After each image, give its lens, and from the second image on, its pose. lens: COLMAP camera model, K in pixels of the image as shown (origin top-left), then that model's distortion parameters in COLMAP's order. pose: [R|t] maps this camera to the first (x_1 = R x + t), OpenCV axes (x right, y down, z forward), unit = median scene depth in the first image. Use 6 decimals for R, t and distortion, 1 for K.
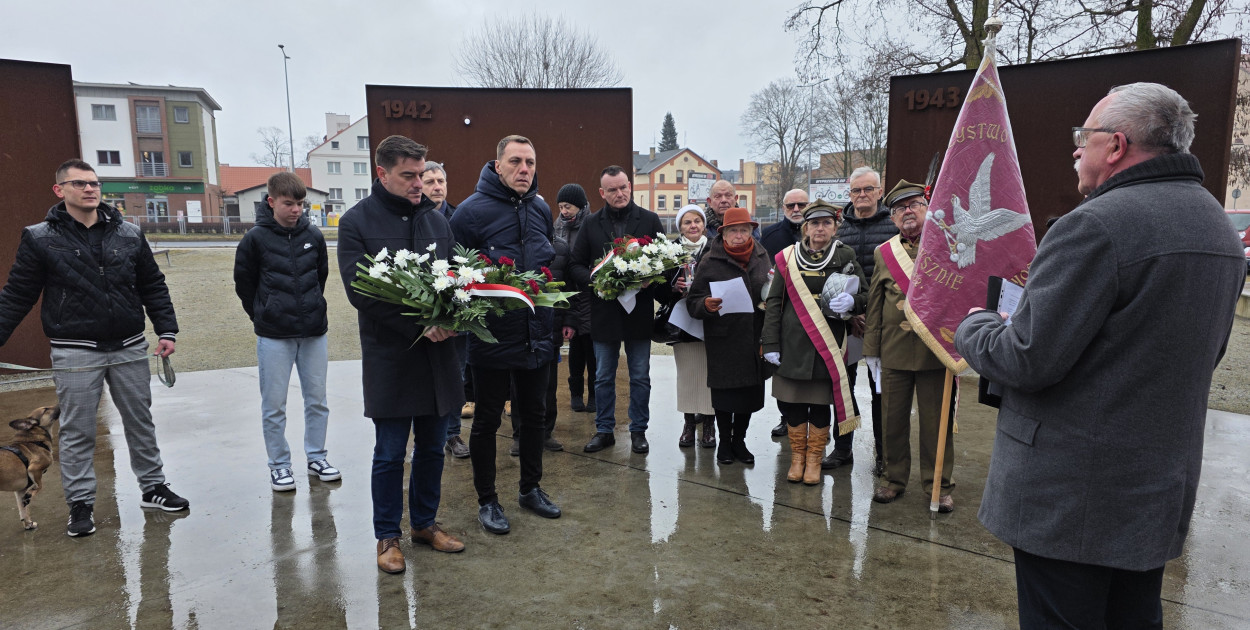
lens RADIAL K [[891.3, 0, 621.7], [0, 891.3, 307.8], [0, 0, 1]] dist [0.010279, 0.007923]
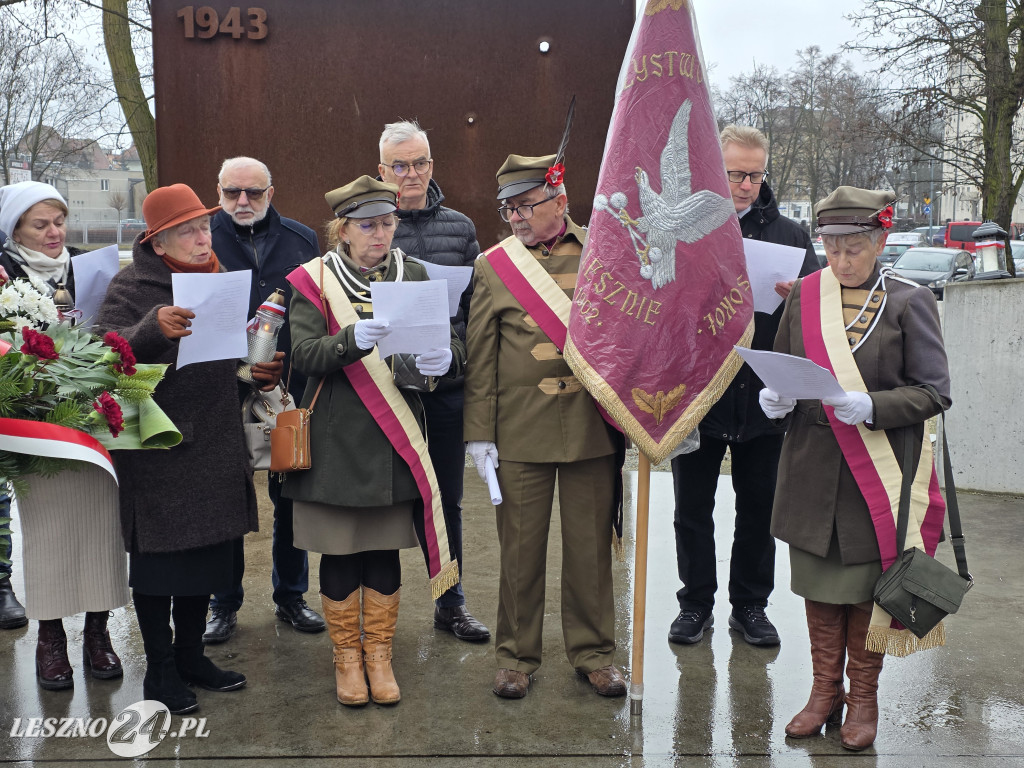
lens RADIAL K [[1353.0, 0, 481.7], [0, 1353.0, 348.2], [0, 0, 1]] dist [0.024754, 0.000000]
pose [[0.758561, -0.063990, 0.648452, -0.305775], [0.068990, 0.997460, 0.017726, -0.028092], [-0.647939, 0.031291, 0.761049, 0.372940]]
